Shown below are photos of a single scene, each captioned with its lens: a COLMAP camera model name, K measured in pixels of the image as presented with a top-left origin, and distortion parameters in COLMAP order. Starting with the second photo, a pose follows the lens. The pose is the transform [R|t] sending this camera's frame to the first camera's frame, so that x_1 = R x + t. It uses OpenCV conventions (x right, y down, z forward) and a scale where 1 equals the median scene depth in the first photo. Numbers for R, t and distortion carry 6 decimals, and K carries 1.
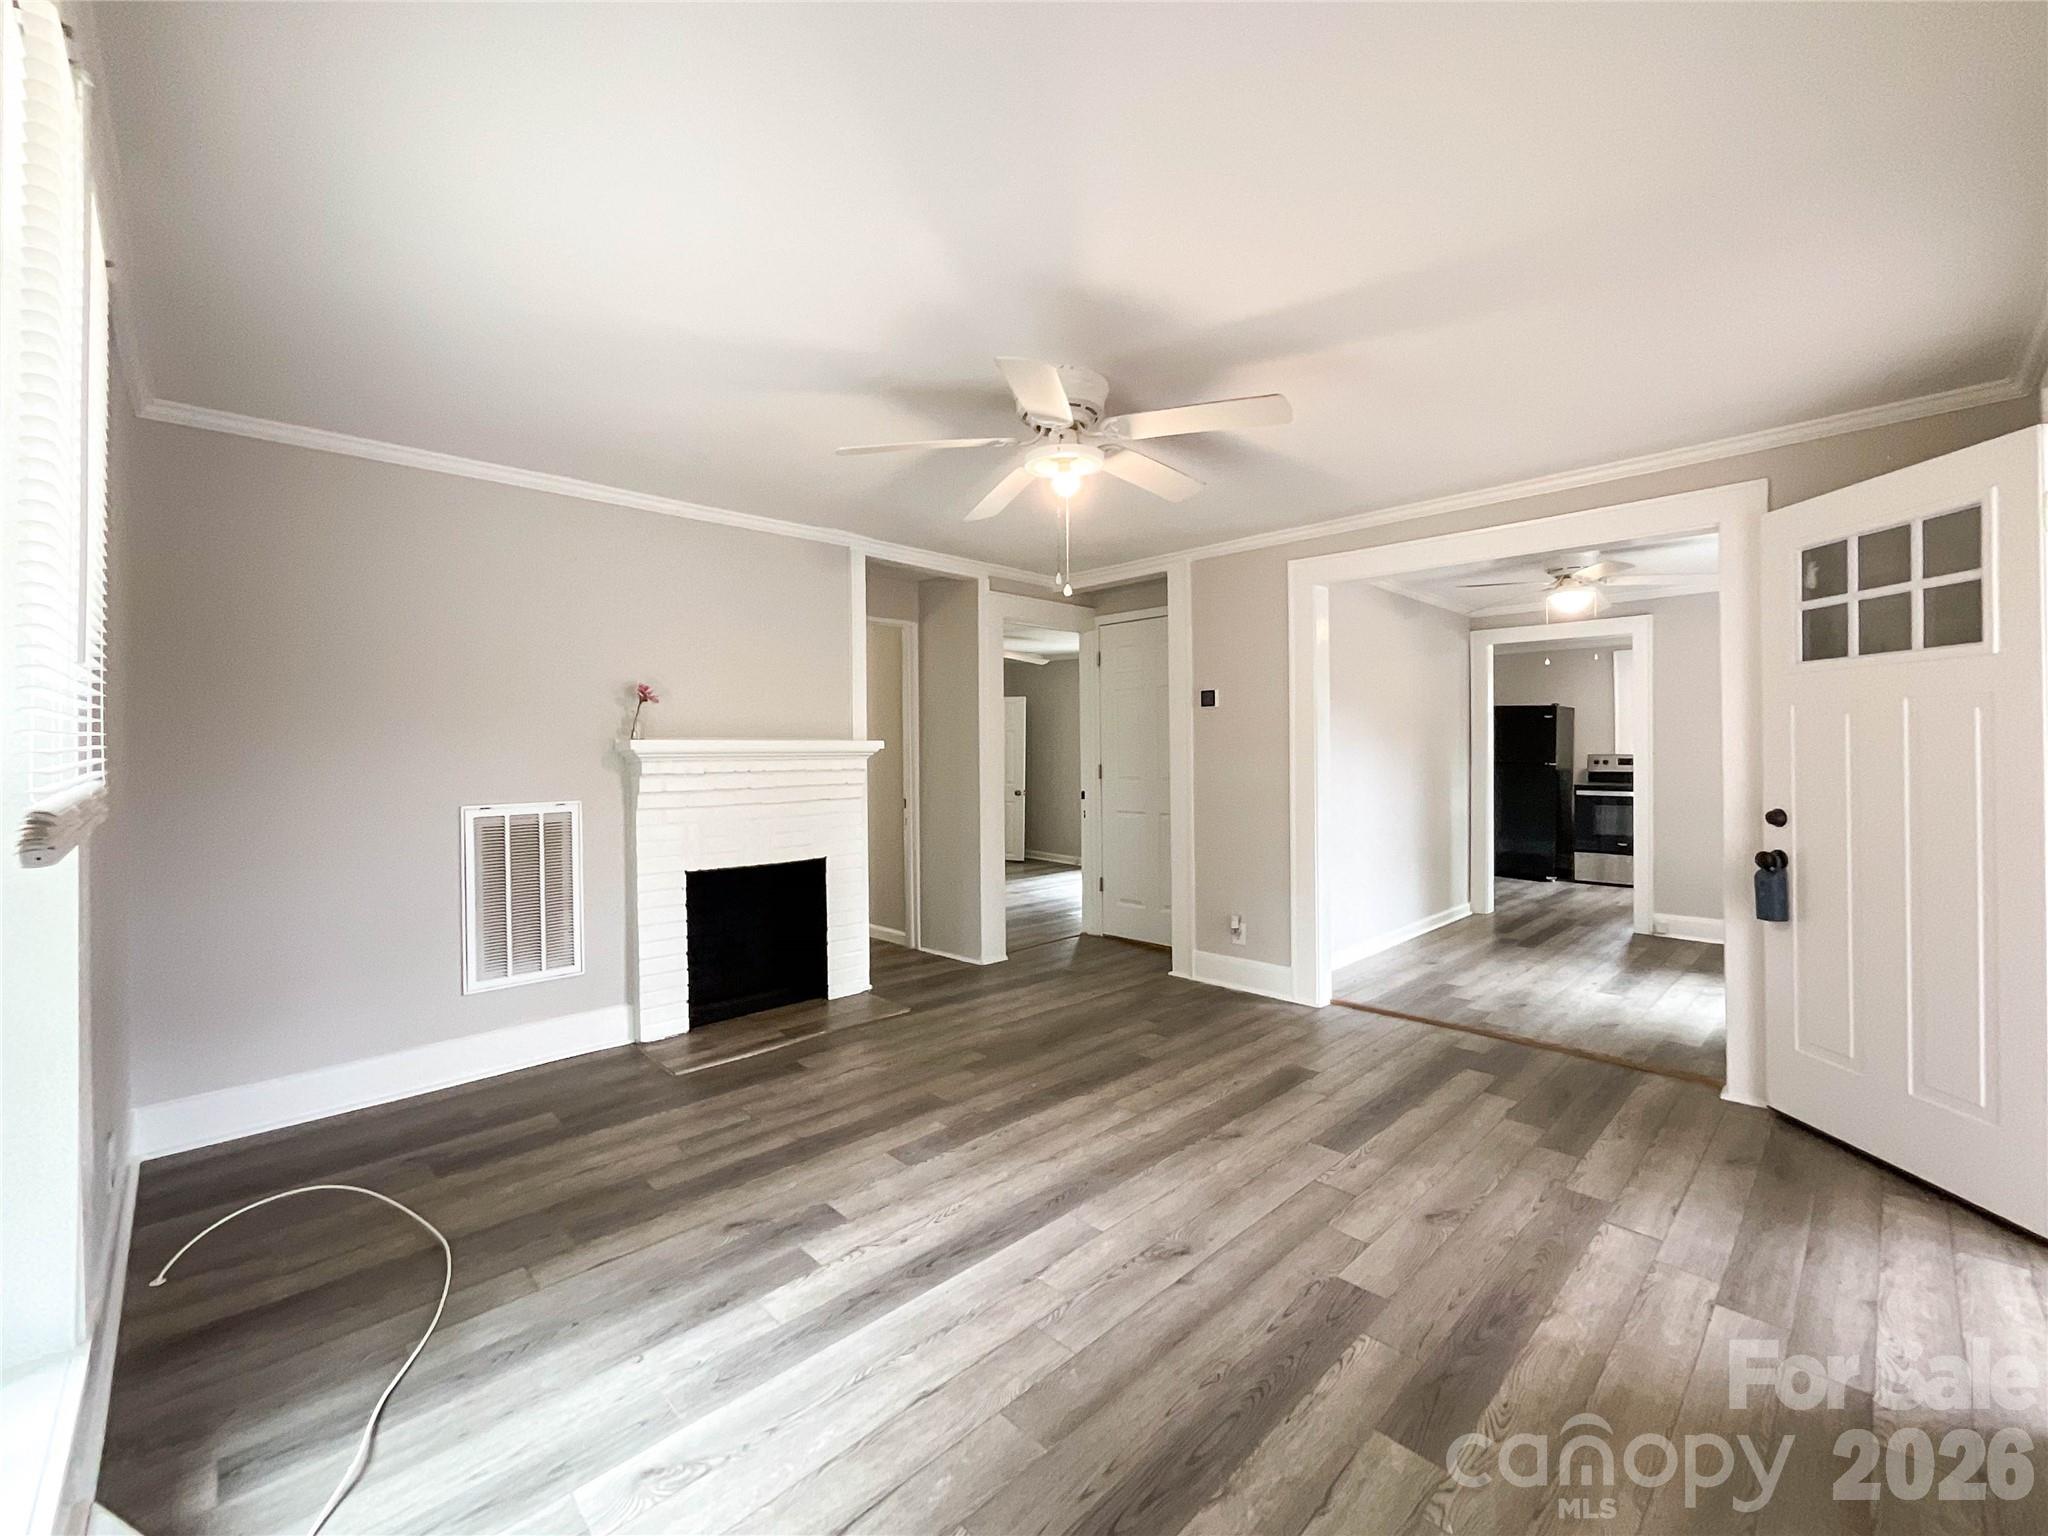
lens RADIAL K [[864.5, 0, 1021.7], [0, 864.5, 749.7], [0, 0, 1]] dist [-0.004297, 0.000383]
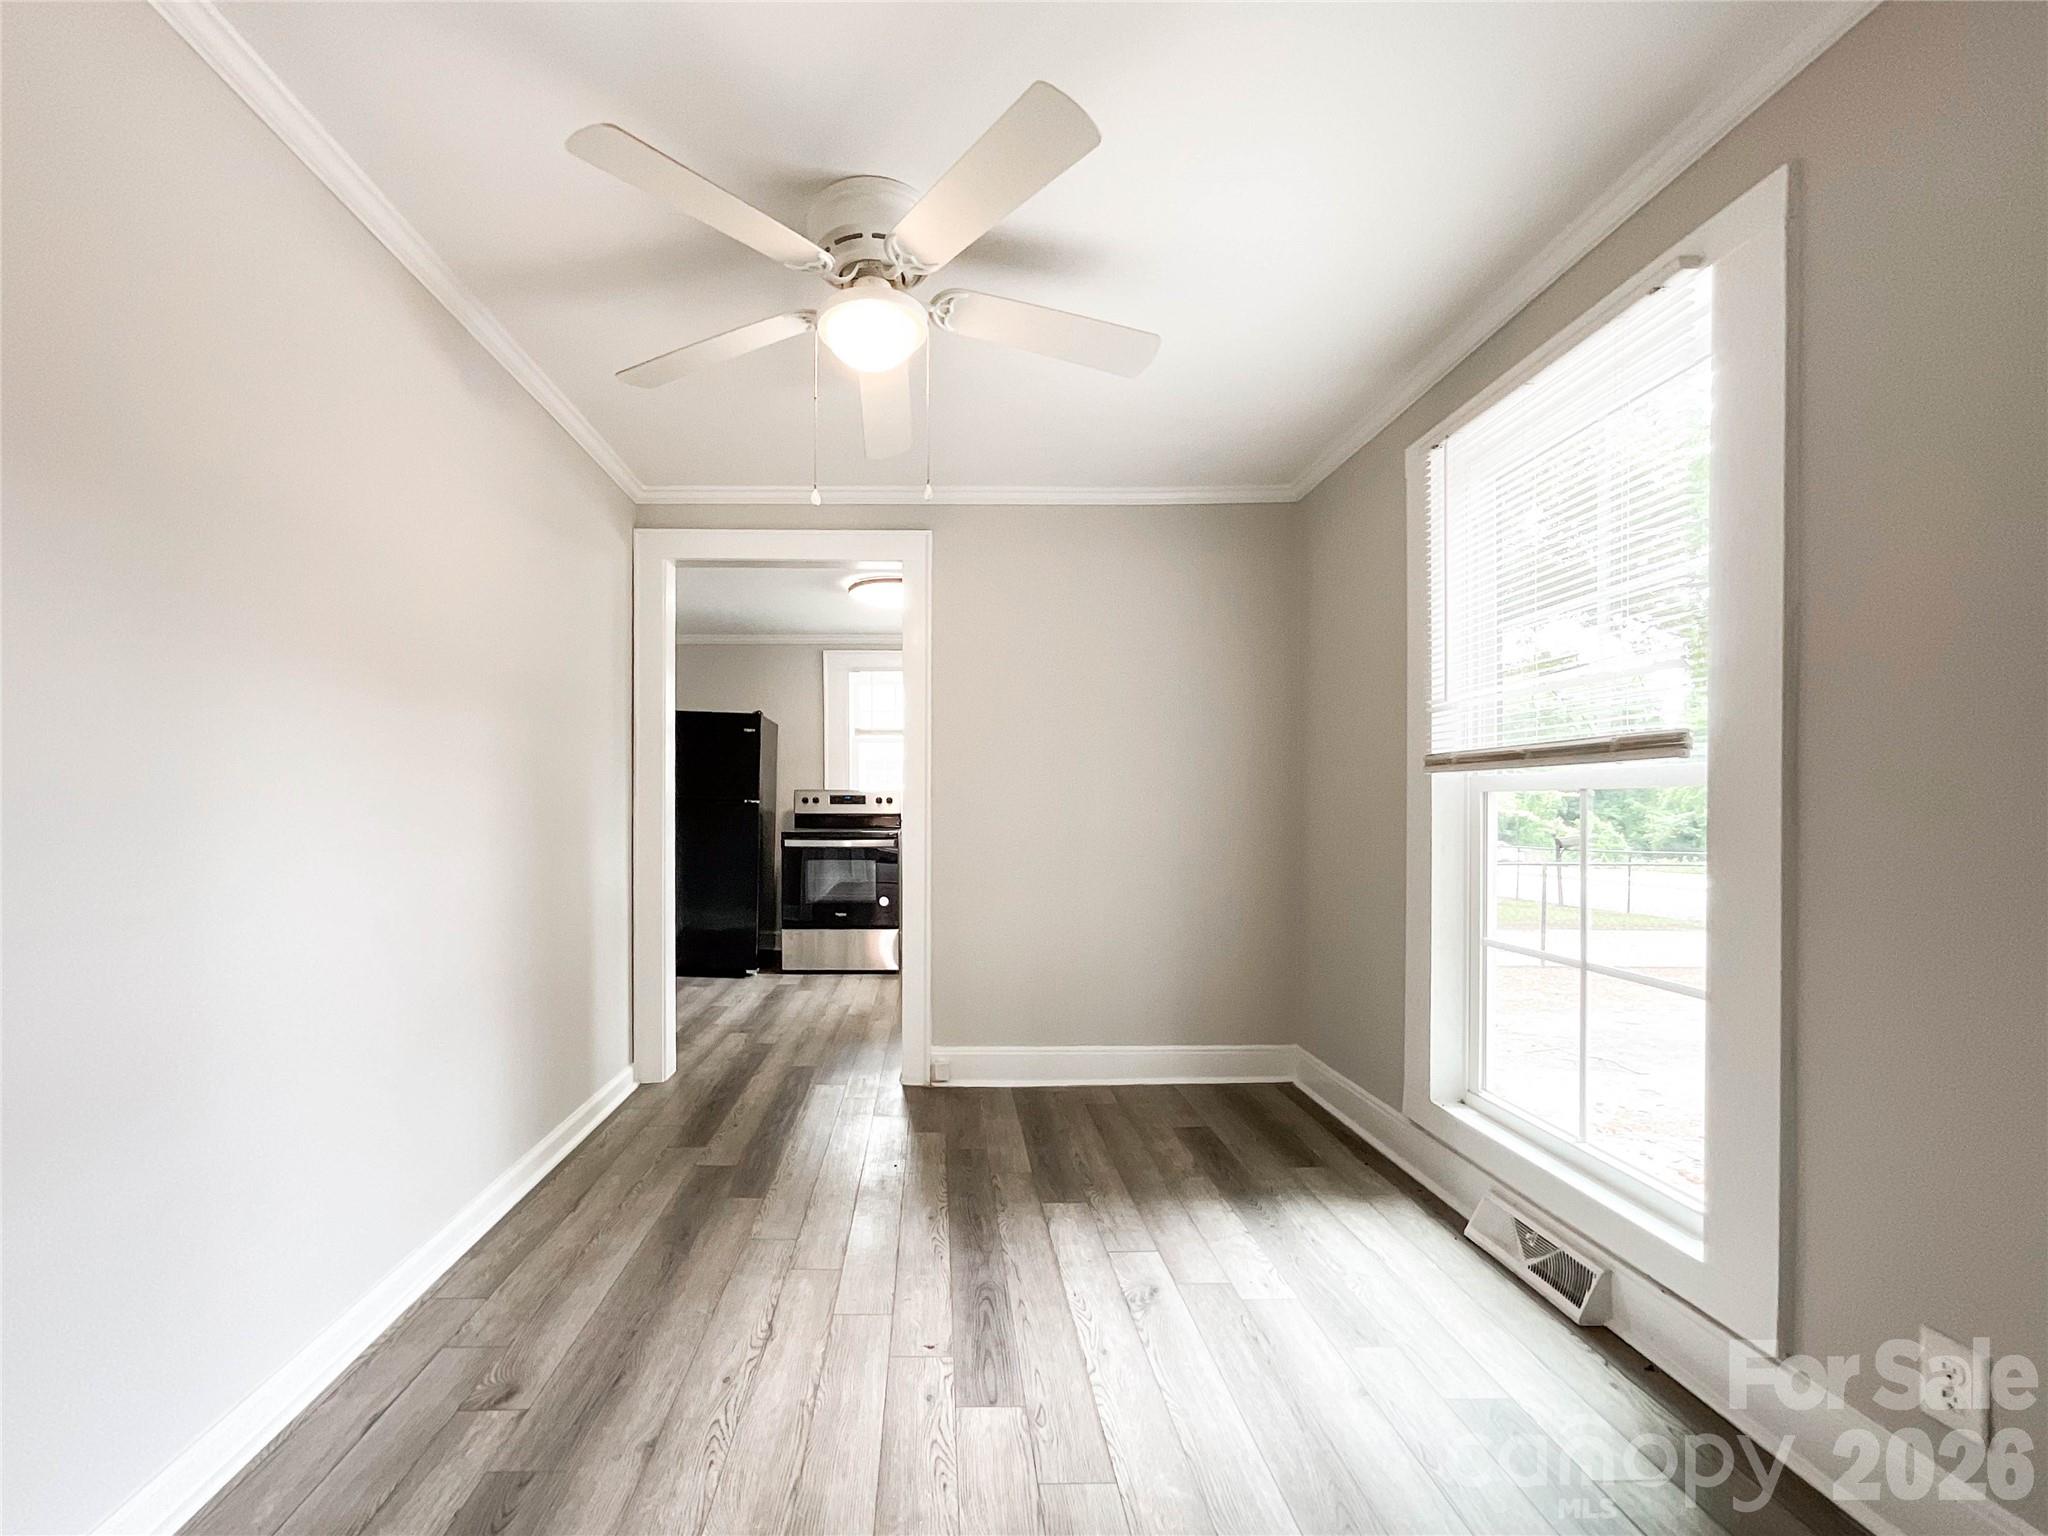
lens RADIAL K [[879.5, 0, 967.2], [0, 879.5, 819.7], [0, 0, 1]] dist [-0.001322, 0.000093]
pose [[0.675553, -0.005341, 0.737292, 0.509024], [-0.007280, 0.999877, 0.013913, 0.046260], [-0.737275, -0.014767, 0.675431, 0.952464]]
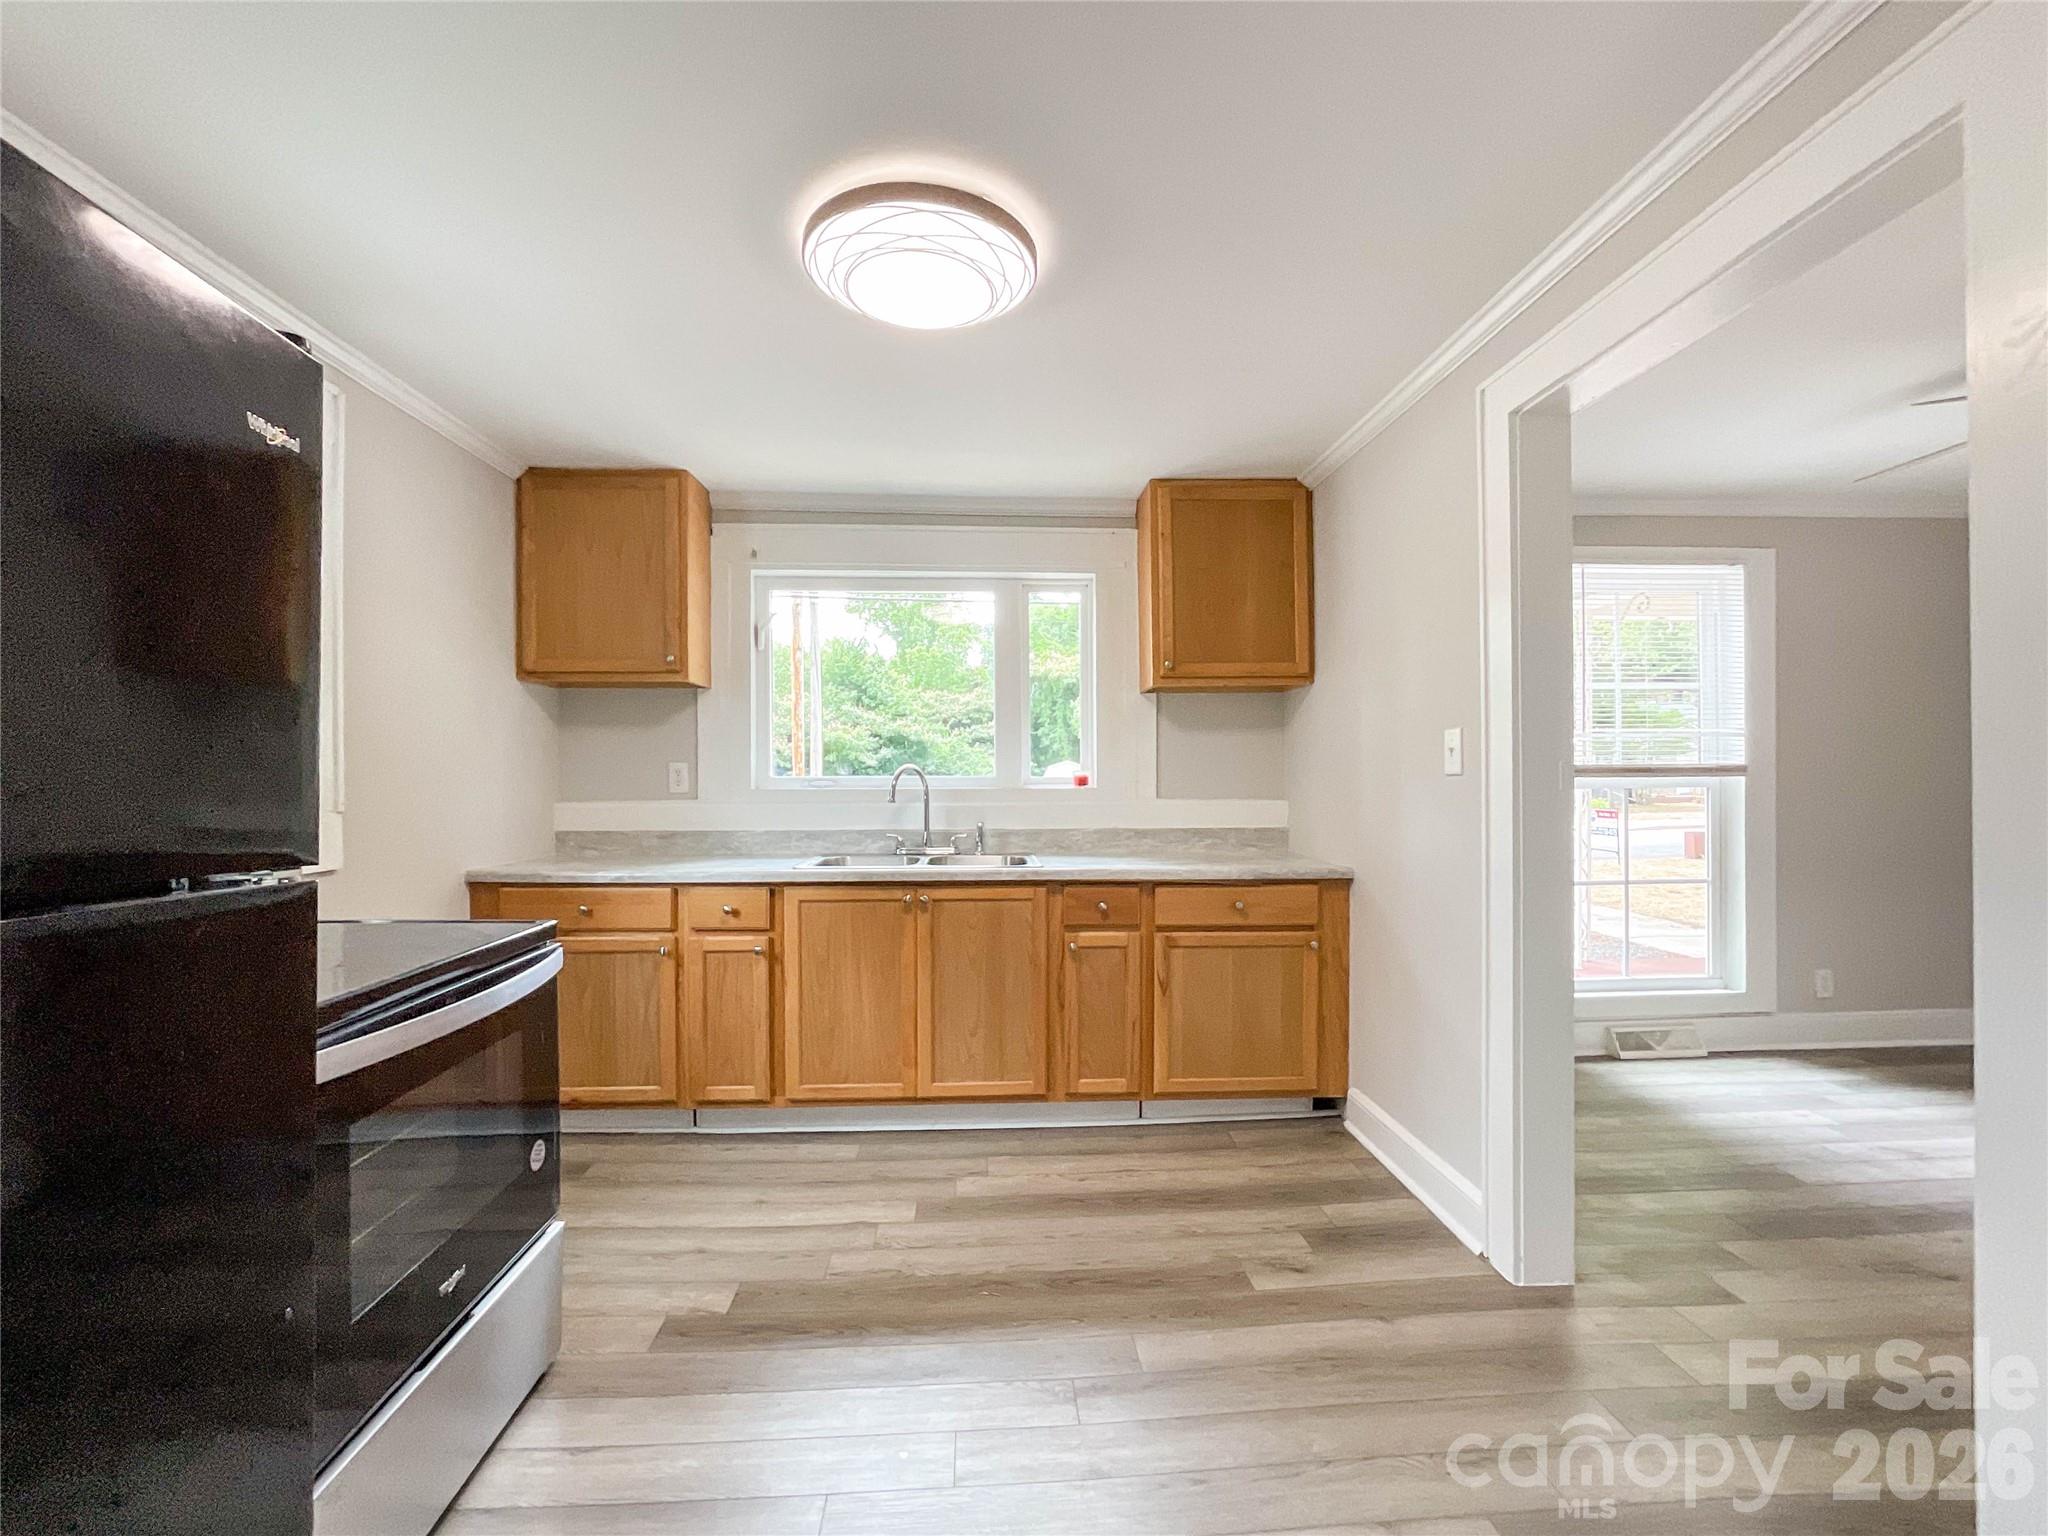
lens RADIAL K [[844.2, 0, 1009.6], [0, 844.2, 787.1], [0, 0, 1]] dist [-0.003465, 0.000098]
pose [[-0.741776, 0.002863, 0.670642, 1.068610], [0.010330, 0.999921, 0.007156, 0.012764], [-0.670568, 0.012236, -0.741747, 2.307838]]
